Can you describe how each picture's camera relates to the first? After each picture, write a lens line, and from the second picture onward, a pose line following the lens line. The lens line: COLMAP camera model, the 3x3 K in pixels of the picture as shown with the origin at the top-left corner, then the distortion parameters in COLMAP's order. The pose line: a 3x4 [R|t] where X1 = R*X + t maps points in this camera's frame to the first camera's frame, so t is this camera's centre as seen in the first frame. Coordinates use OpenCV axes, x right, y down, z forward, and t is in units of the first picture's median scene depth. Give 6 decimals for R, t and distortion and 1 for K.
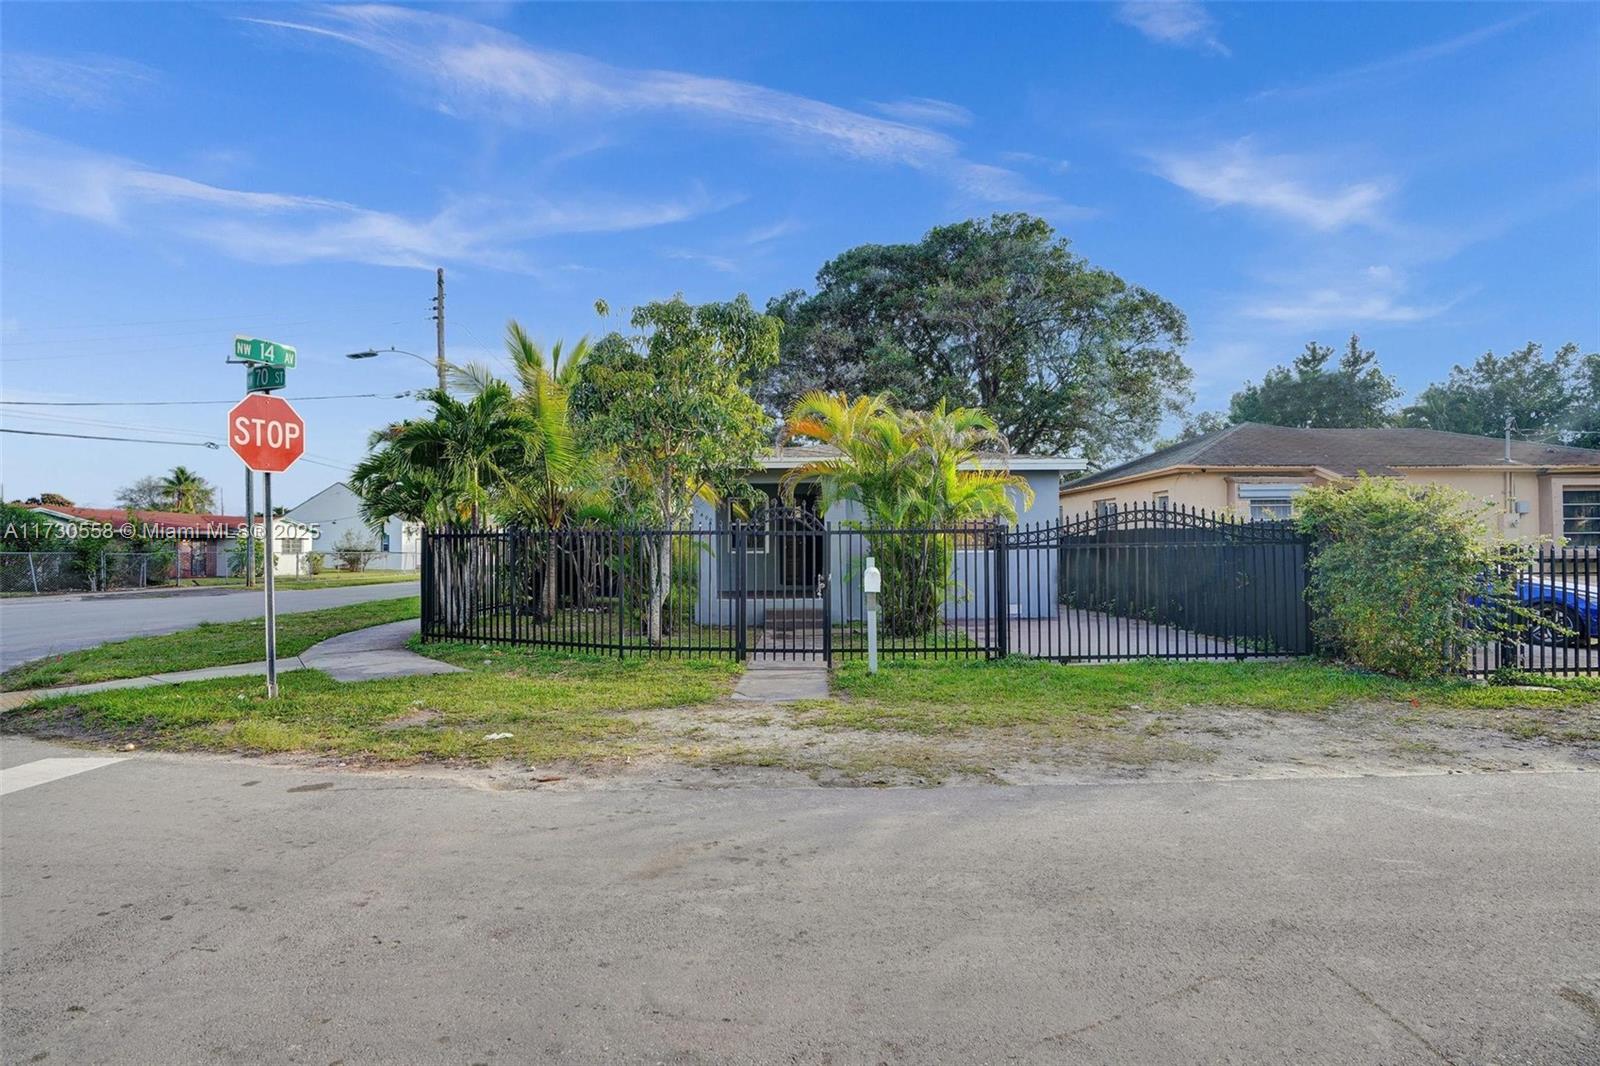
lens RADIAL K [[787.7, 0, 800.0], [0, 787.7, 533.0], [0, 0, 1]] dist [-0.051731, -0.000051]
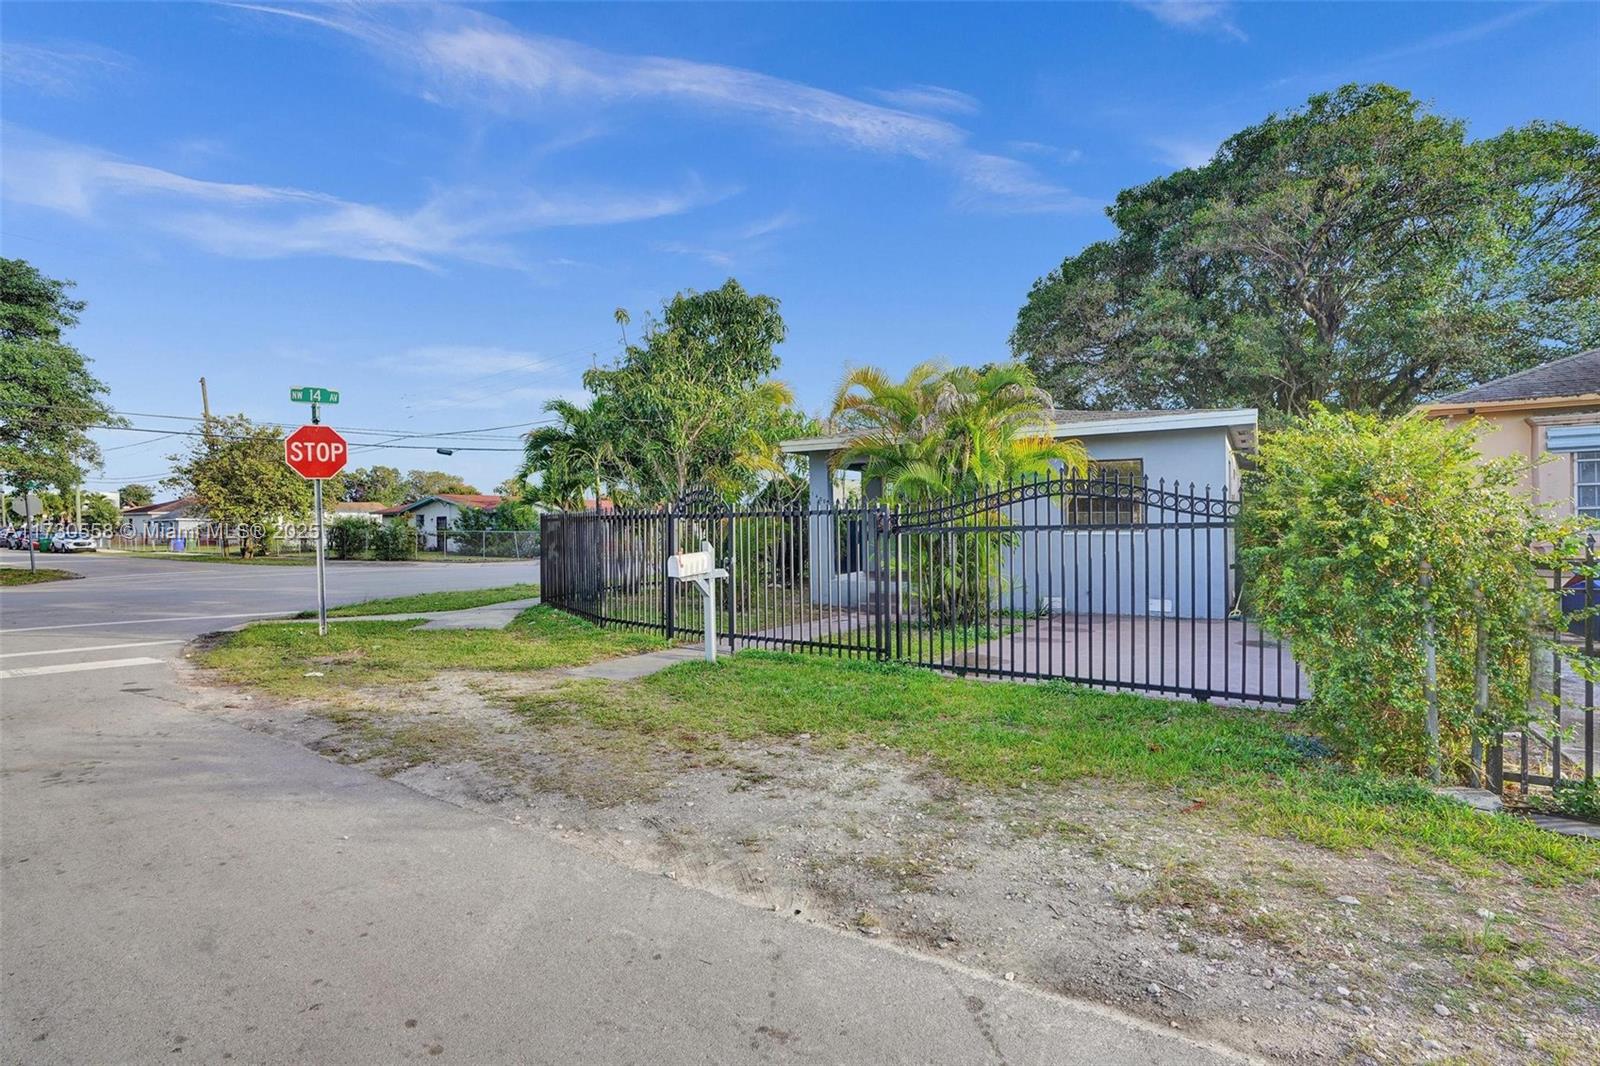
lens RADIAL K [[746.3, 0, 801.9], [0, 746.3, 541.4], [0, 0, 1]] dist [-0.003870, 0.000049]
pose [[0.814137, 0.017998, -0.580393, 0.856871], [0.010352, 0.998911, 0.045497, -0.014232], [0.580580, -0.043049, 0.813064, 0.366652]]
